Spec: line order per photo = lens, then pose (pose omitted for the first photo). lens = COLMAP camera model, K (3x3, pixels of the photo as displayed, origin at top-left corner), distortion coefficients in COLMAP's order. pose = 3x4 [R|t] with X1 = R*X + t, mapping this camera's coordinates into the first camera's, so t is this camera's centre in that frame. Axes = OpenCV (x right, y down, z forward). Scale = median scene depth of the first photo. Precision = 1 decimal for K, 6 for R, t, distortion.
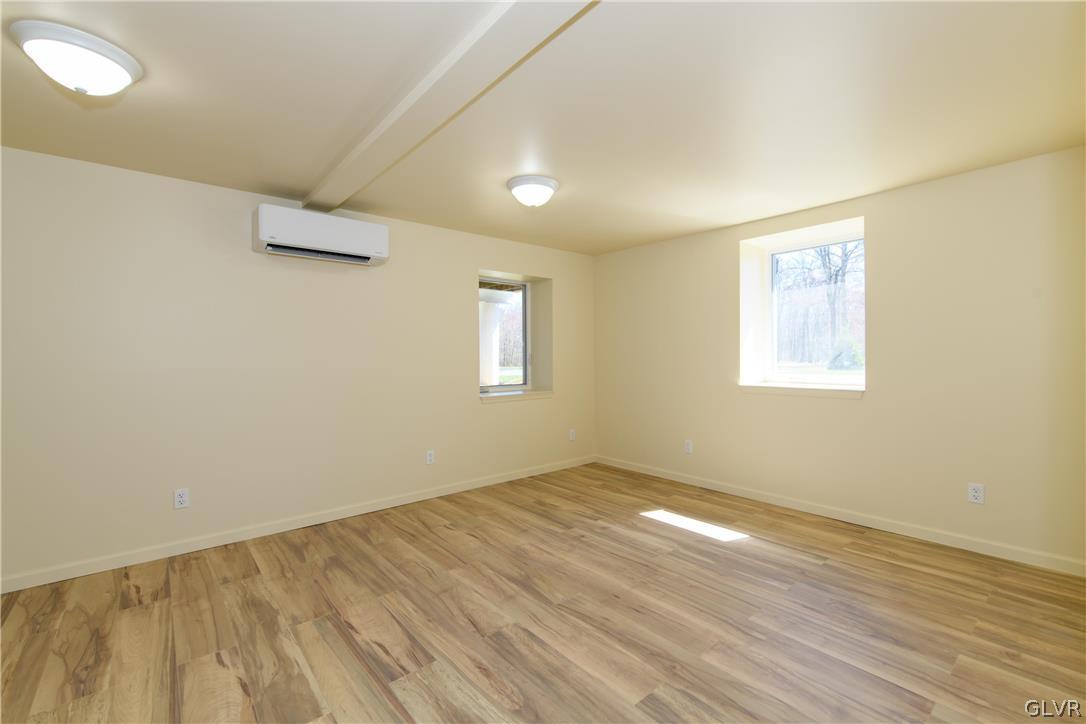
lens RADIAL K [[462.8, 0, 543.9], [0, 462.8, 358.2], [0, 0, 1]] dist [-0.000939, -0.000023]
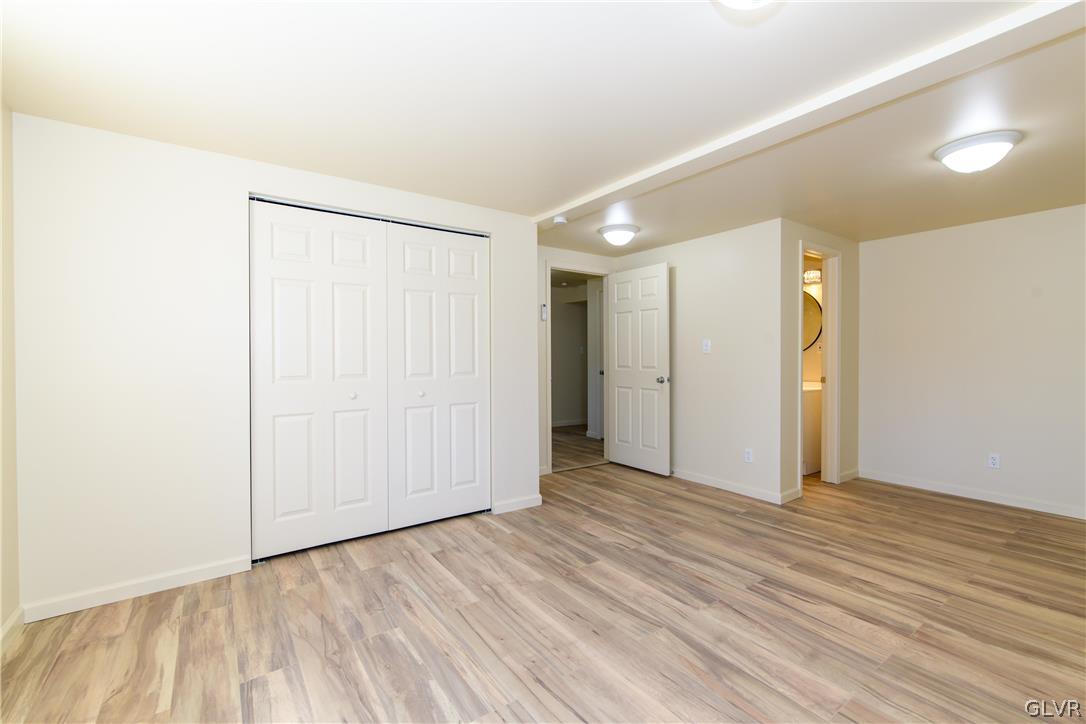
lens RADIAL K [[462.8, 0, 543.9], [0, 462.8, 358.2], [0, 0, 1]] dist [-0.000939, -0.000023]
pose [[-0.996619, 0.010025, 0.081553, 0.167305], [0.011146, 0.999849, 0.013297, -0.015734], [-0.081408, 0.014161, -0.996580, 1.762619]]
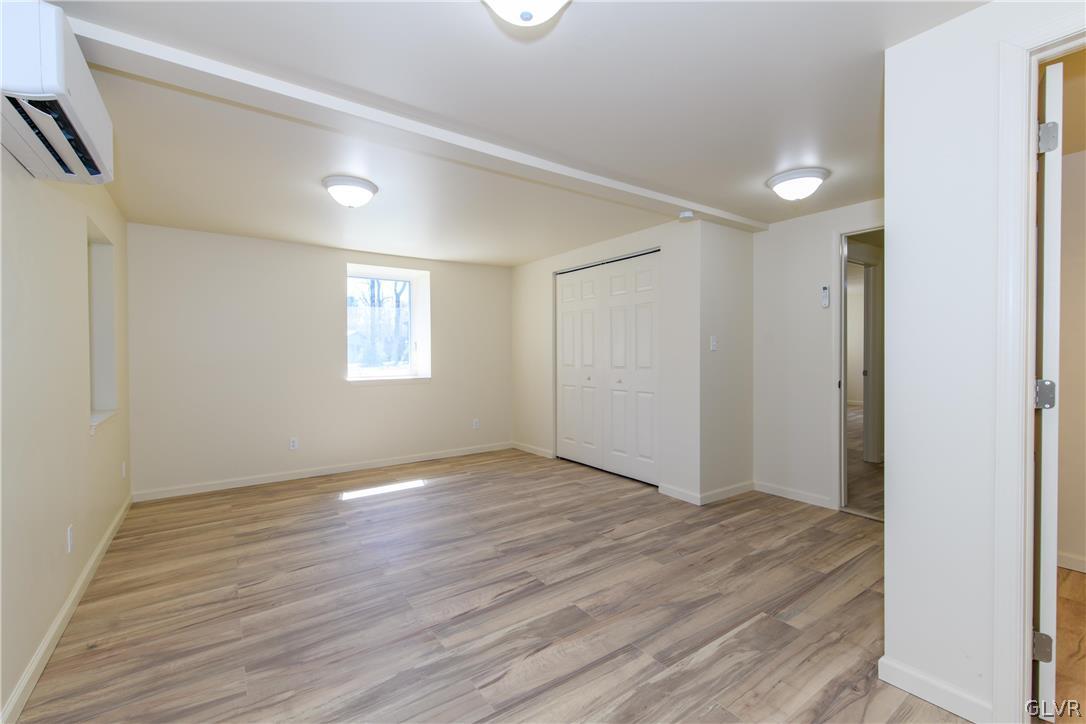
lens RADIAL K [[462.8, 0, 543.9], [0, 462.8, 358.2], [0, 0, 1]] dist [-0.000939, -0.000023]
pose [[0.078932, -0.000758, 0.996880, -1.226023], [0.010556, 0.999944, -0.000075, 0.006606], [-0.996824, 0.010529, 0.078936, 0.624317]]
